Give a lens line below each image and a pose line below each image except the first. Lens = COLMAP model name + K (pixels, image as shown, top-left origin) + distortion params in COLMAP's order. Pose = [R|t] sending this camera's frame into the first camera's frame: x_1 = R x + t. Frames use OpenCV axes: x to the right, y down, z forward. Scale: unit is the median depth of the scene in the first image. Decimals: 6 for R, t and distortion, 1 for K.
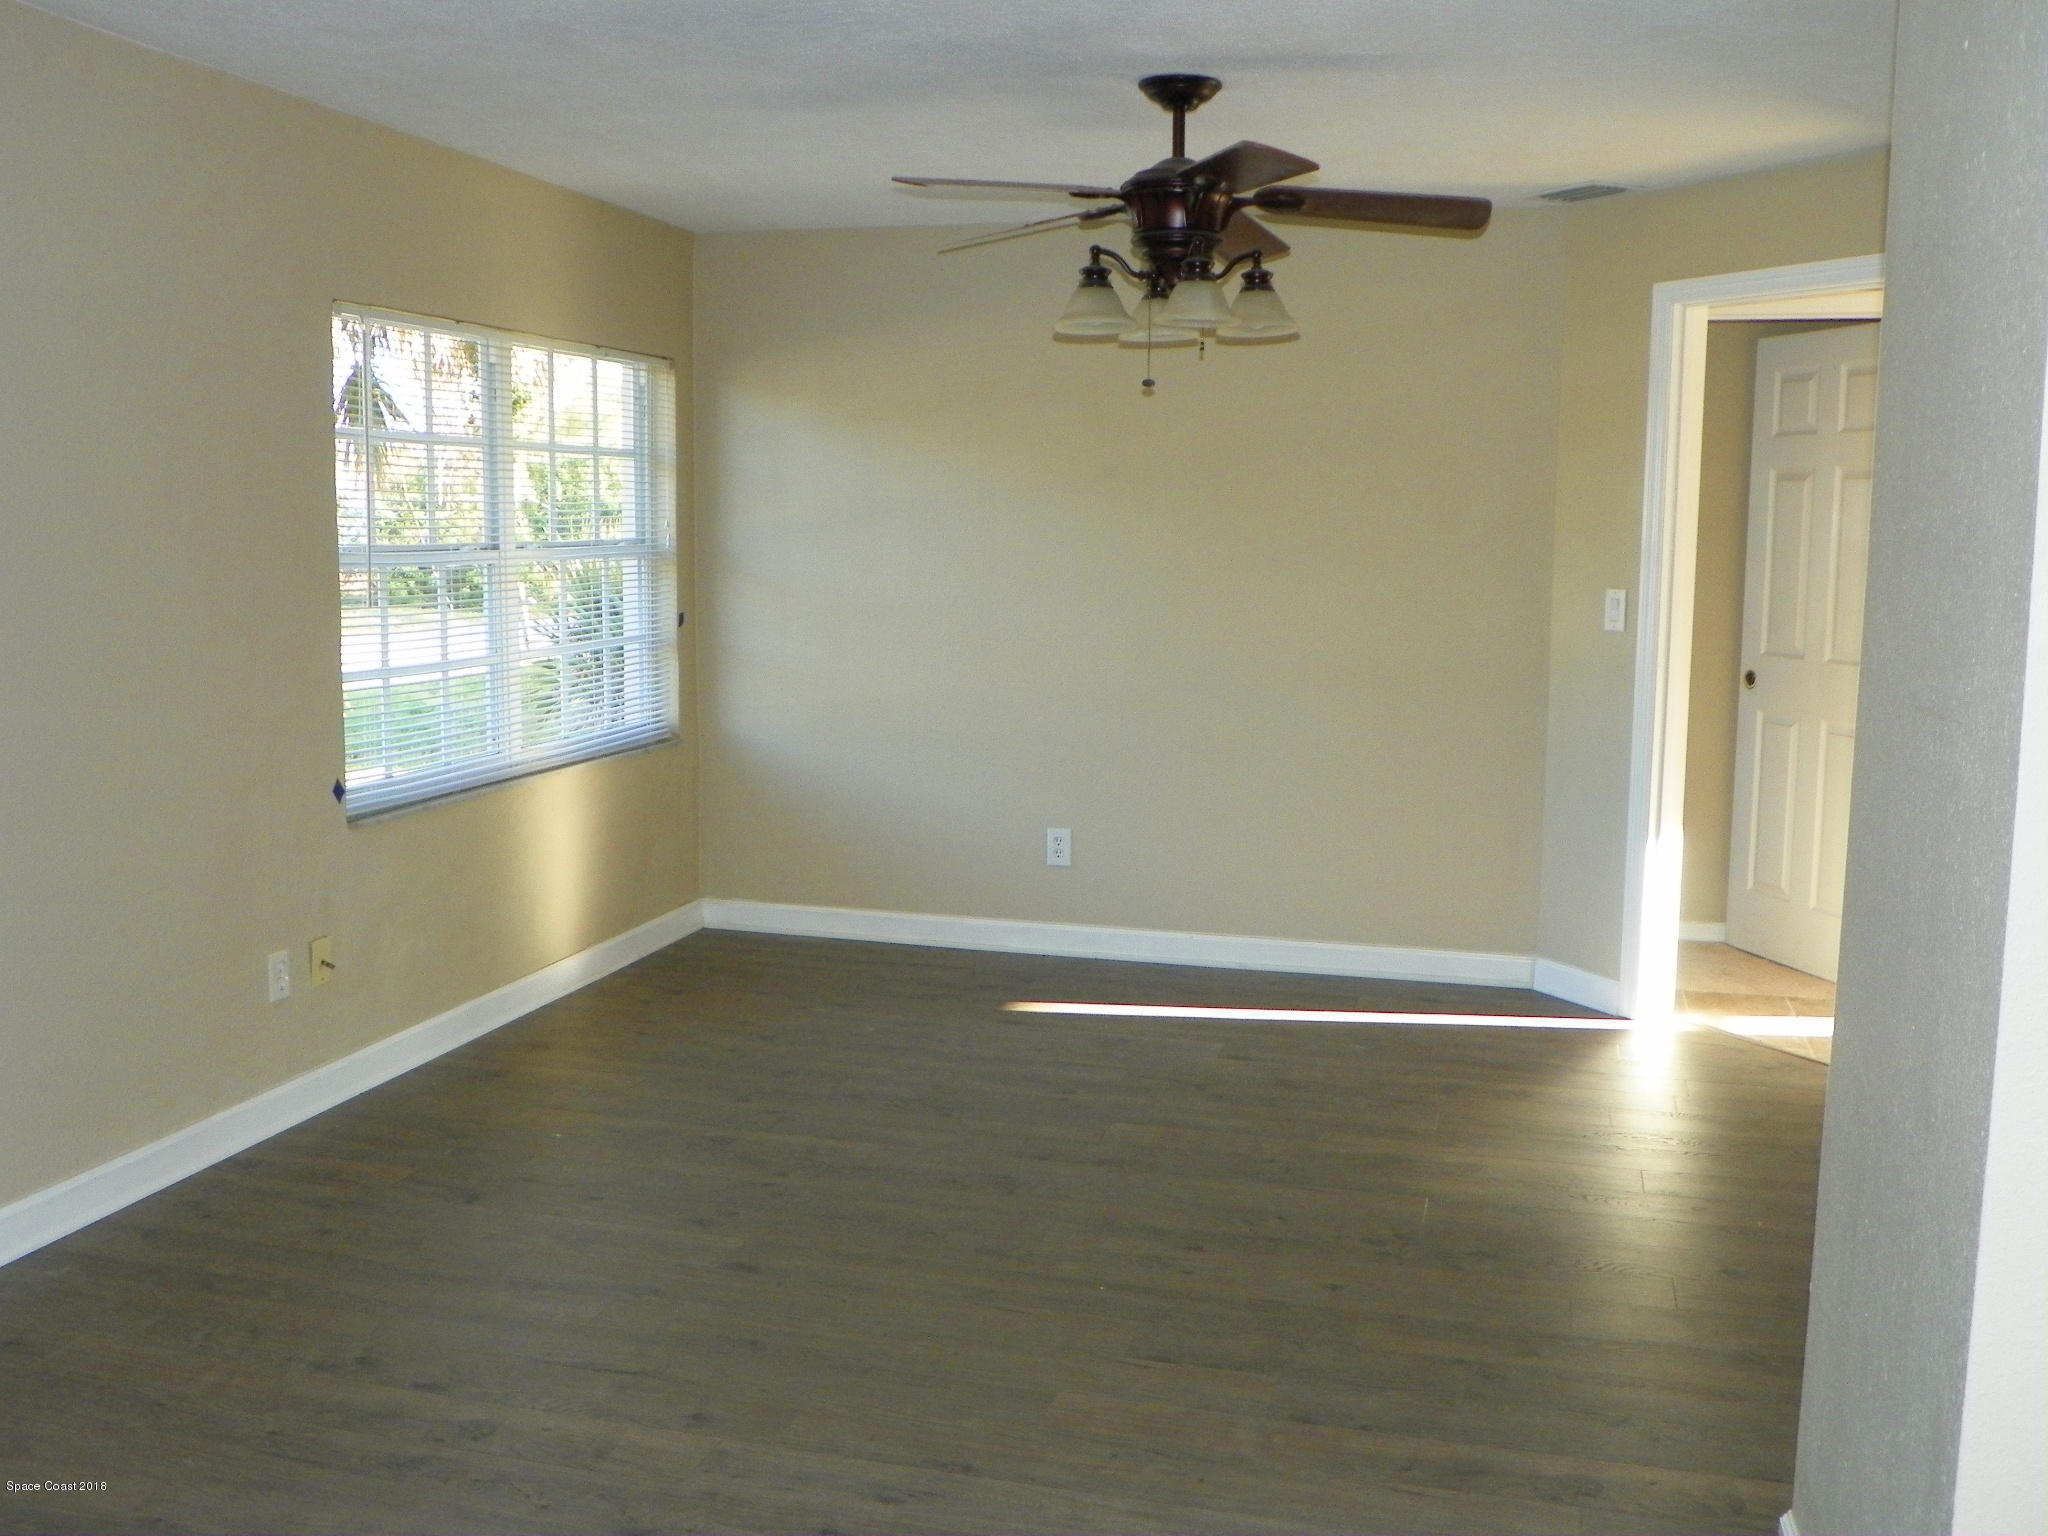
lens RADIAL K [[1915.5, 0, 1024.0], [0, 1915.5, 768.0], [0, 0, 1]] dist [-0.017378, -0.005076]
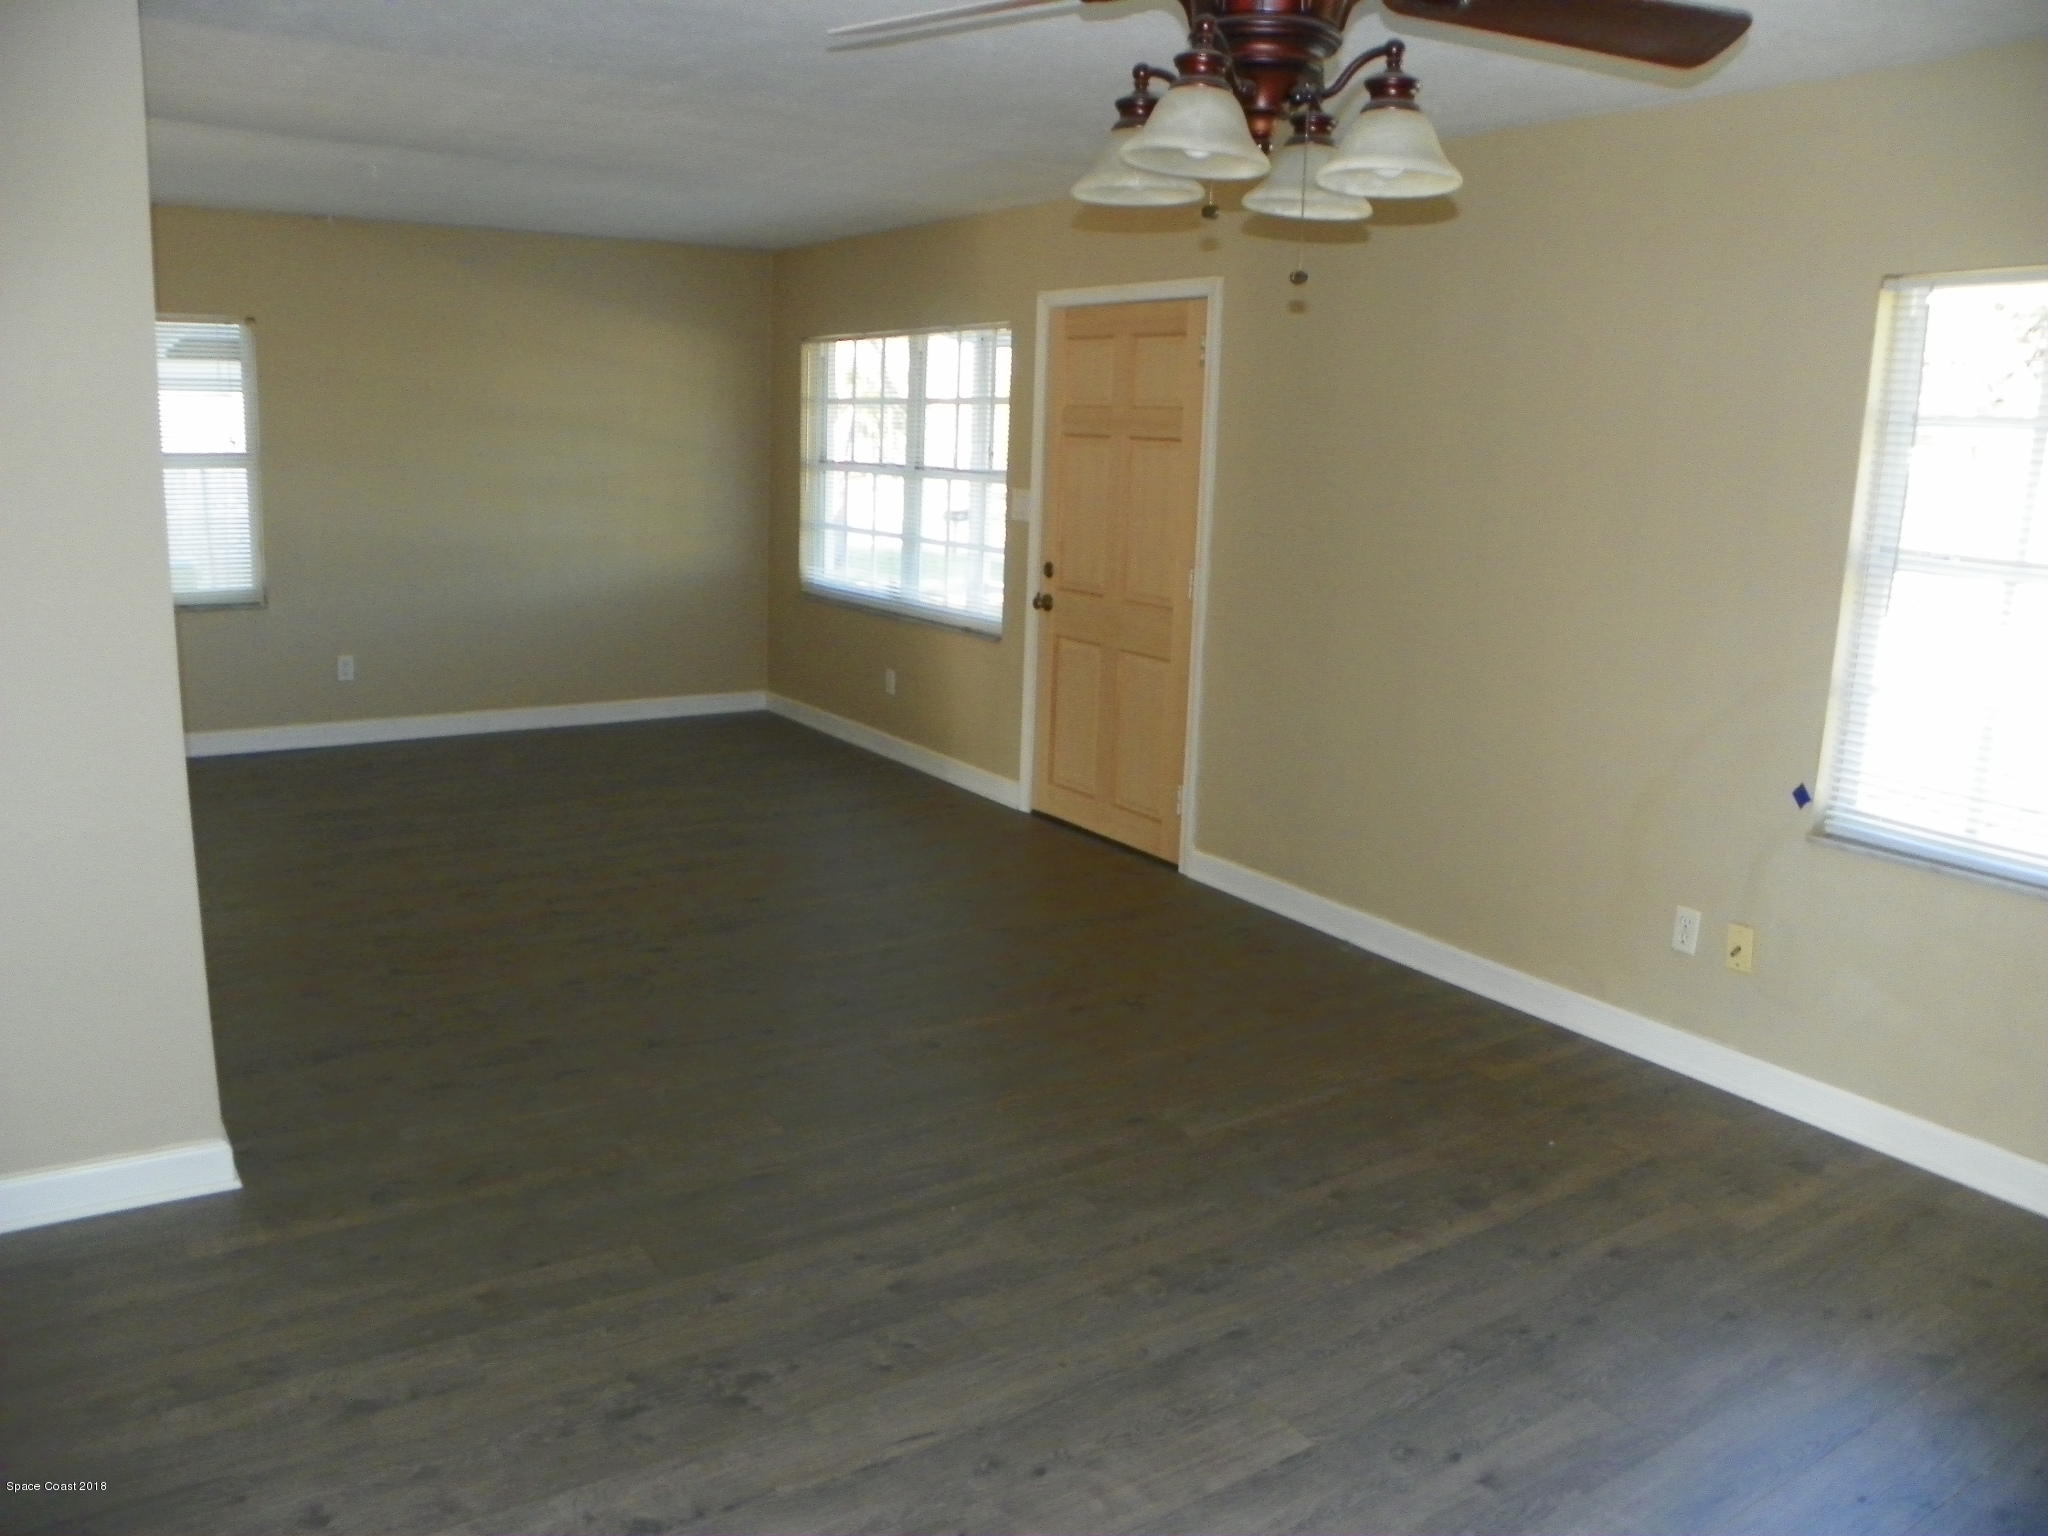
lens RADIAL K [[1546.6, 0, 1024.0], [0, 1546.6, 768.0], [0, 0, 1]] dist [-0.159689, 0.105172]
pose [[-0.657857, 0.126587, -0.742429, 0.567608], [-0.137172, 0.949147, 0.283379, -0.200314], [0.740546, 0.288263, -0.607039, 1.448660]]
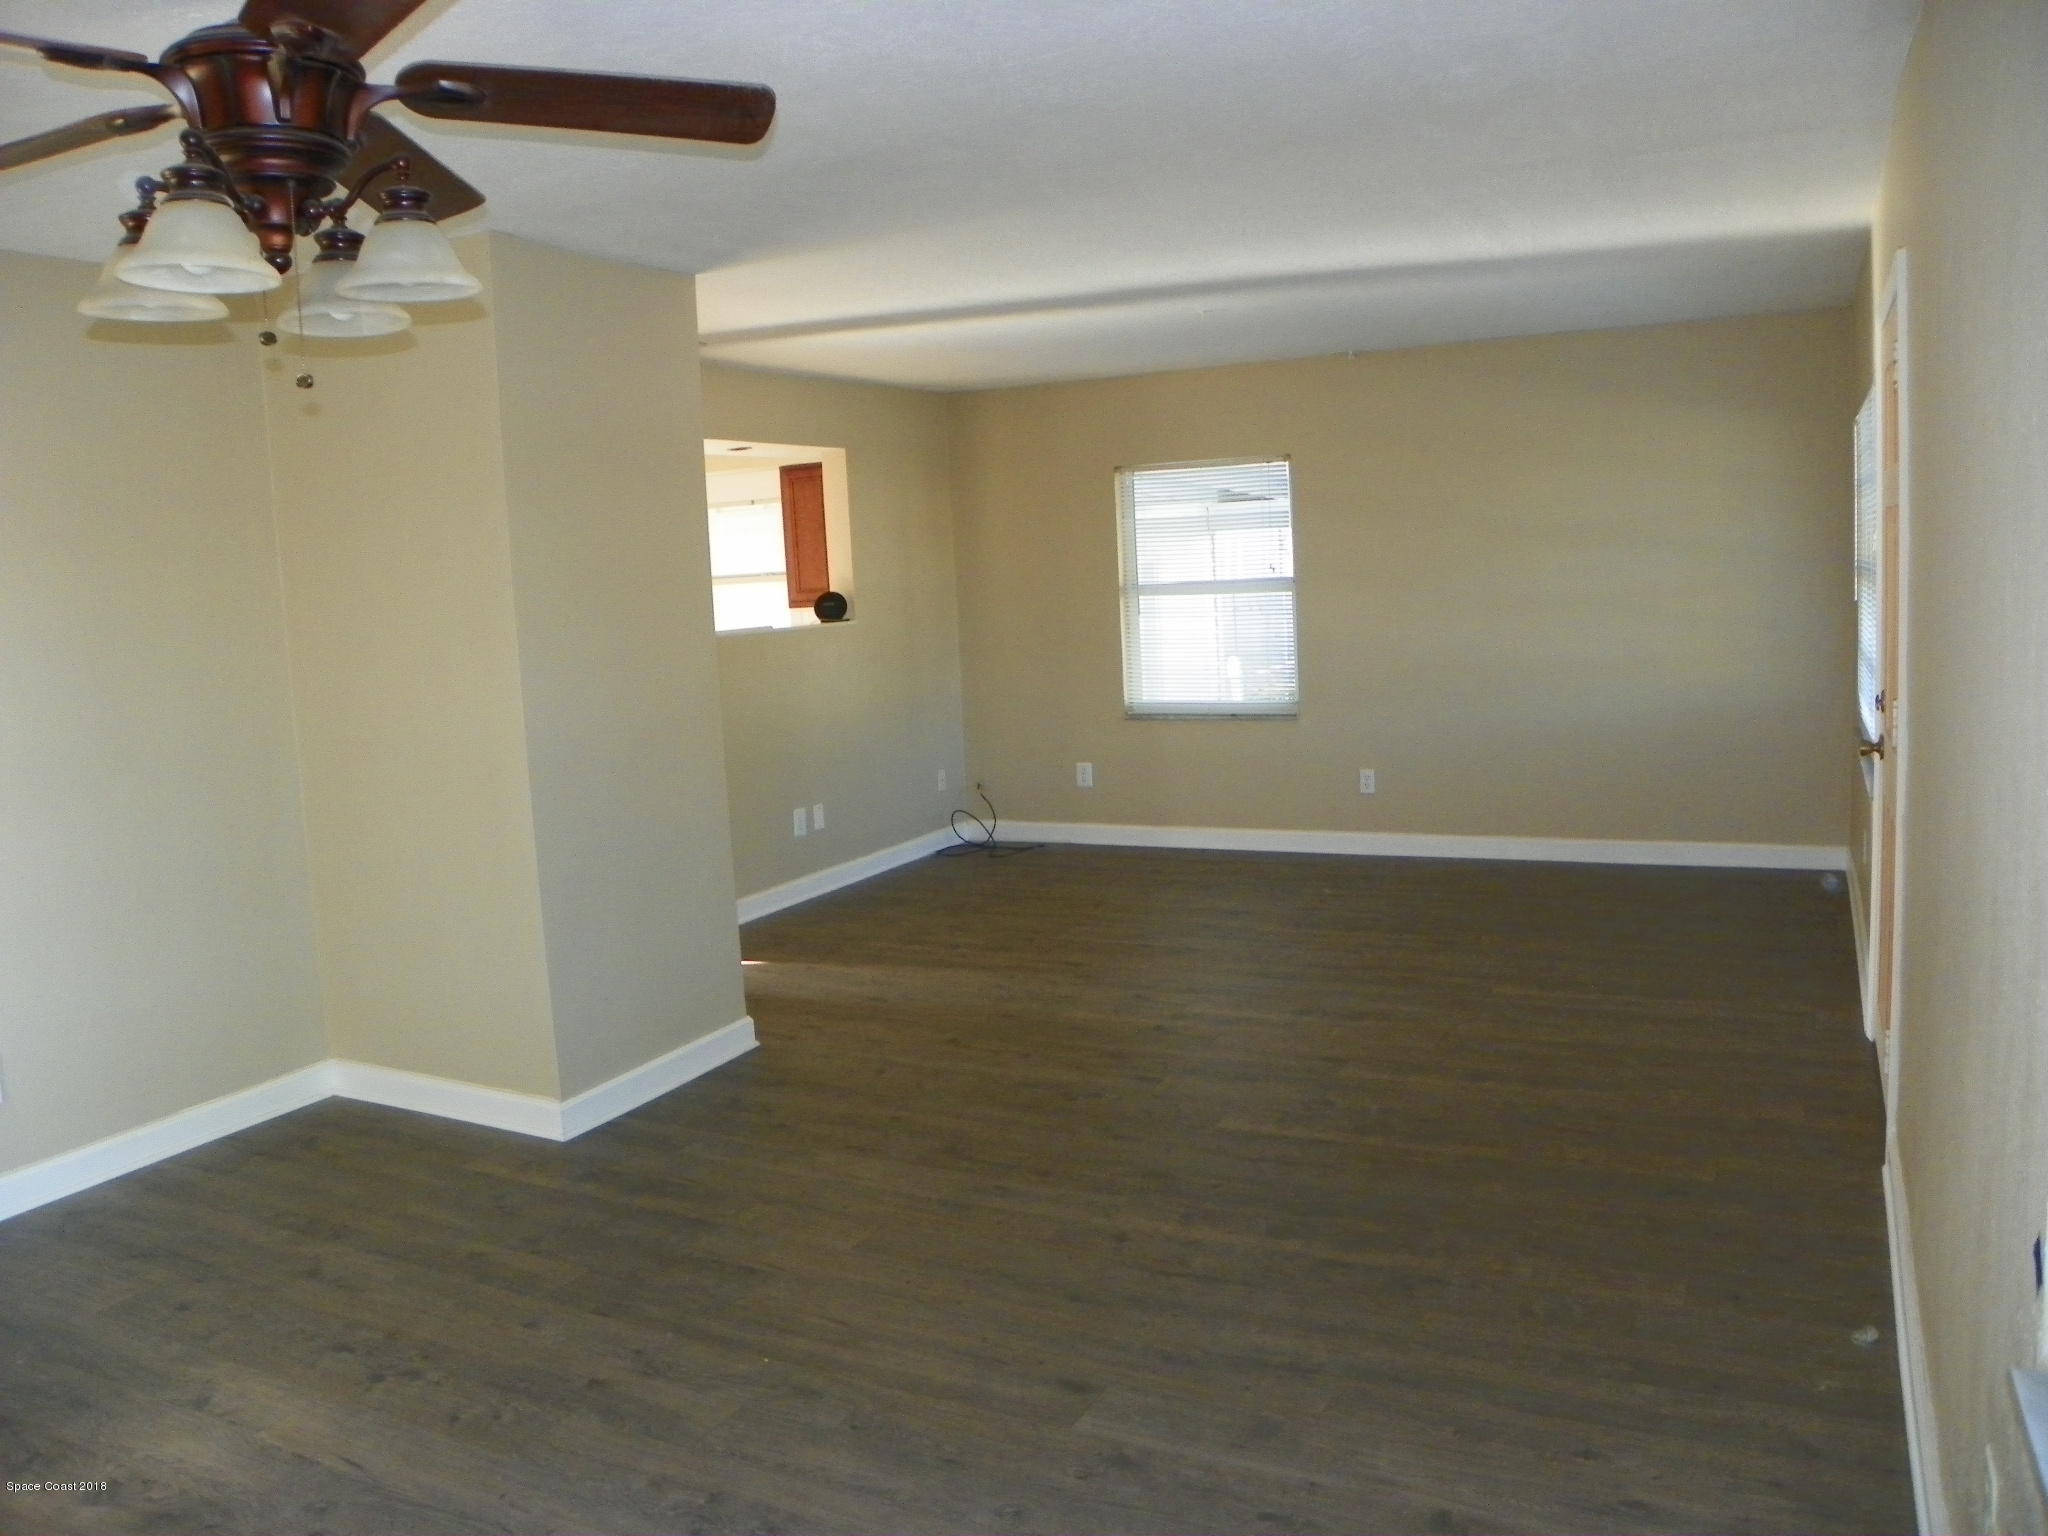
lens RADIAL K [[1556.7, 0, 1024.0], [0, 1556.7, 768.0], [0, 0, 1]] dist [-0.134250, 0.044770]
pose [[-0.976206, 0.009996, 0.216616, -0.282141], [0.064984, 0.966511, 0.248259, -0.210082], [-0.206880, 0.256429, -0.944164, 1.612609]]
